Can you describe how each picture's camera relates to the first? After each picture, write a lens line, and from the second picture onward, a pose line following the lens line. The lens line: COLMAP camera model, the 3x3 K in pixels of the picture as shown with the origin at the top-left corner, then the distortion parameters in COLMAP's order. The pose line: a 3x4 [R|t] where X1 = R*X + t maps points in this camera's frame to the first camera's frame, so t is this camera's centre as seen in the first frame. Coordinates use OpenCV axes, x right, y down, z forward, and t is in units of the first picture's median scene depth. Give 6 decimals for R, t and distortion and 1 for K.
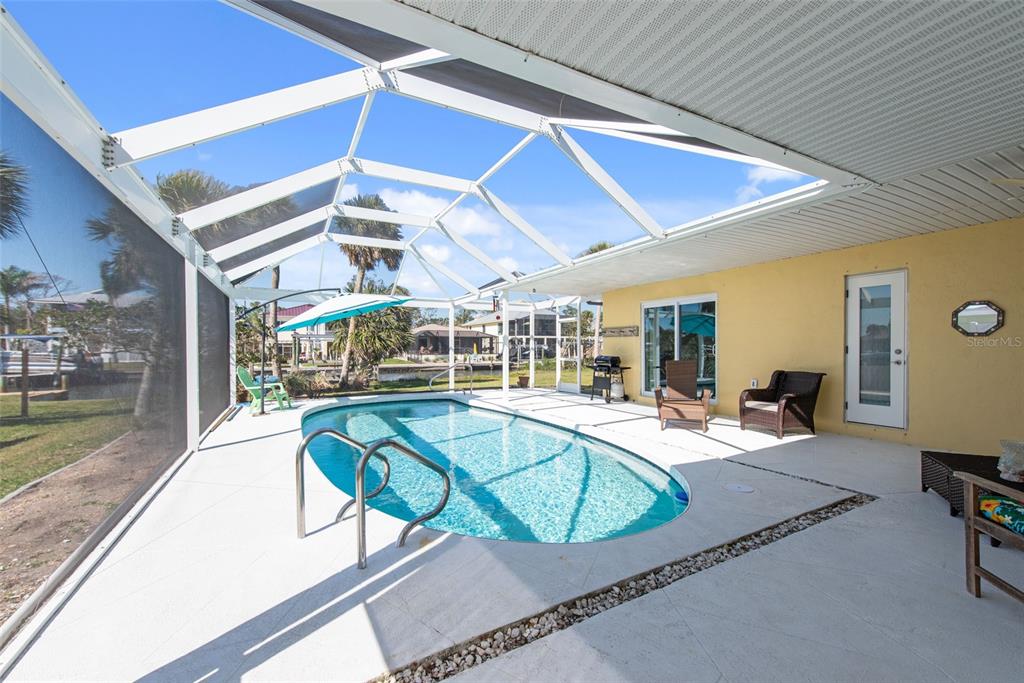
lens RADIAL K [[411.3, 0, 512.0], [0, 411.3, 341.5], [0, 0, 1]] dist [0.000745, -0.000307]
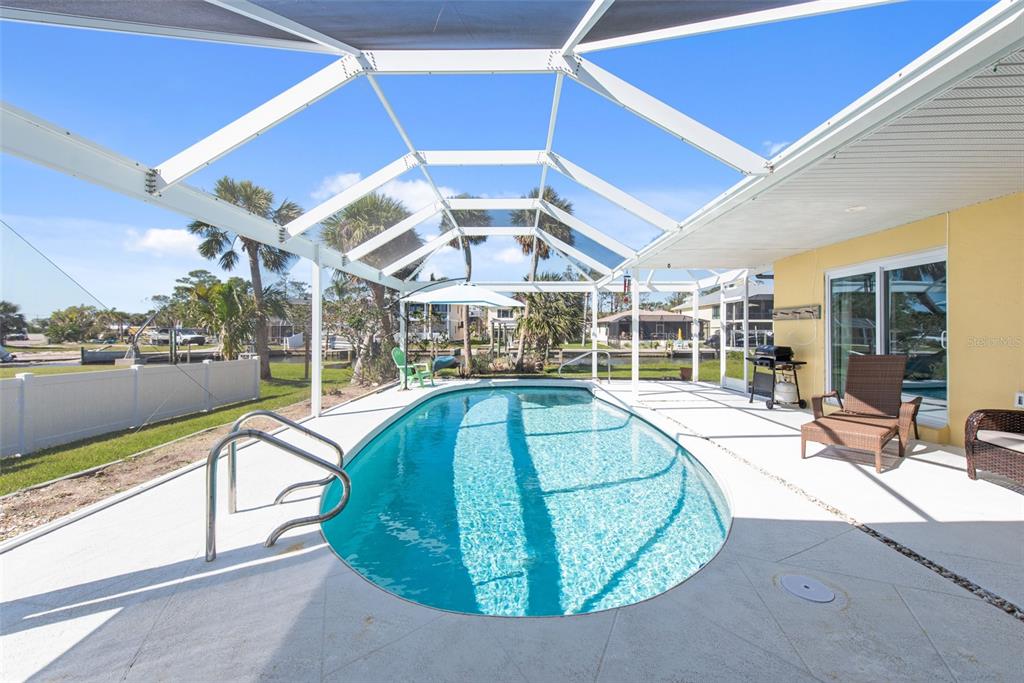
lens RADIAL K [[407.1, 0, 513.7], [0, 407.1, 321.7], [0, 0, 1]] dist [0.001663, -0.000264]
pose [[0.876614, -0.007759, -0.481131, 0.178140], [0.001955, 0.999919, -0.012562, -0.000145], [0.481190, 0.010071, 0.876559, 0.119886]]
